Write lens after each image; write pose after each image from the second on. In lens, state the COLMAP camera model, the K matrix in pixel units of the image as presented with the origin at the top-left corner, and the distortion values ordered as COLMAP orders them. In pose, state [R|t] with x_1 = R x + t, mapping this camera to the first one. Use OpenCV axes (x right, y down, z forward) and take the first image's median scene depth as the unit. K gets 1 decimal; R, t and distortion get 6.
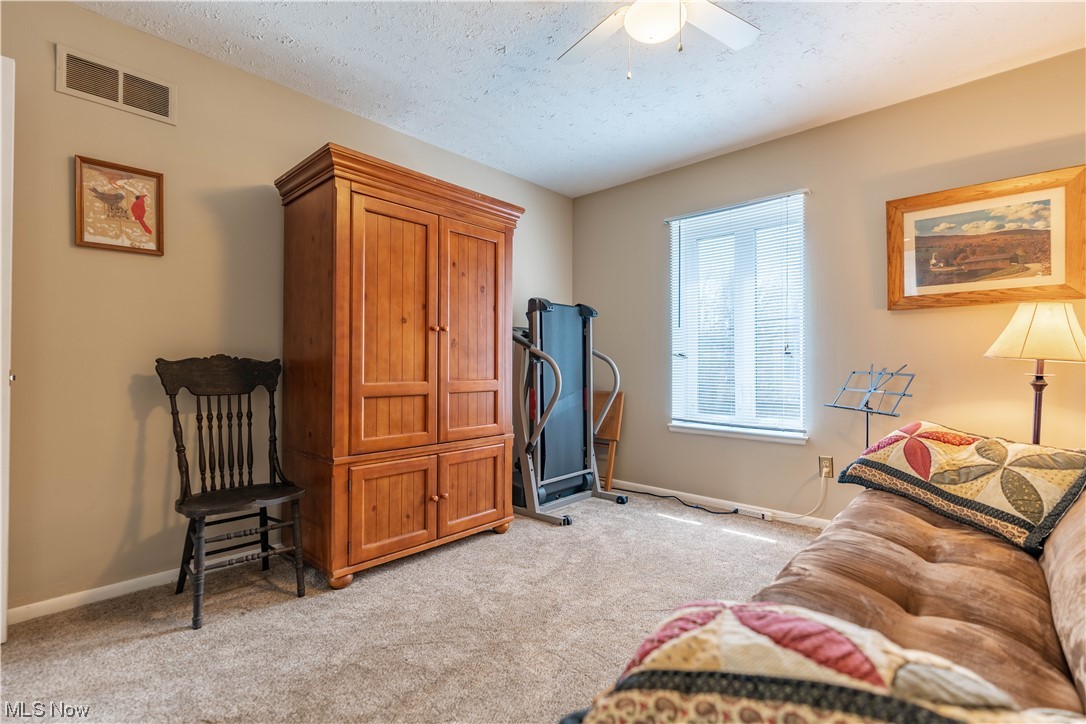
lens RADIAL K [[490.3, 0, 543.0], [0, 490.3, 363.6], [0, 0, 1]] dist [-0.004169, -0.000168]
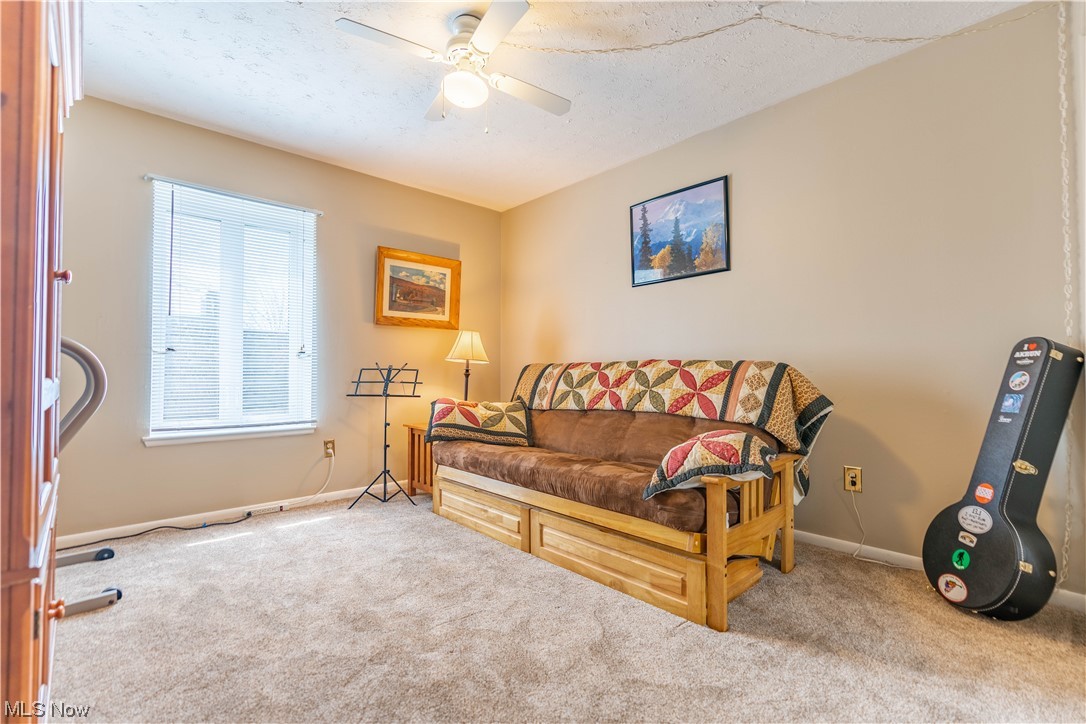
lens RADIAL K [[490.3, 0, 542.1], [0, 490.3, 363.2], [0, 0, 1]] dist [-0.004169, -0.000168]
pose [[0.070078, 0.017152, 0.997394, -0.652983], [-0.001307, 0.999853, -0.017103, 0.024663], [-0.997541, -0.000105, 0.070090, 0.441386]]
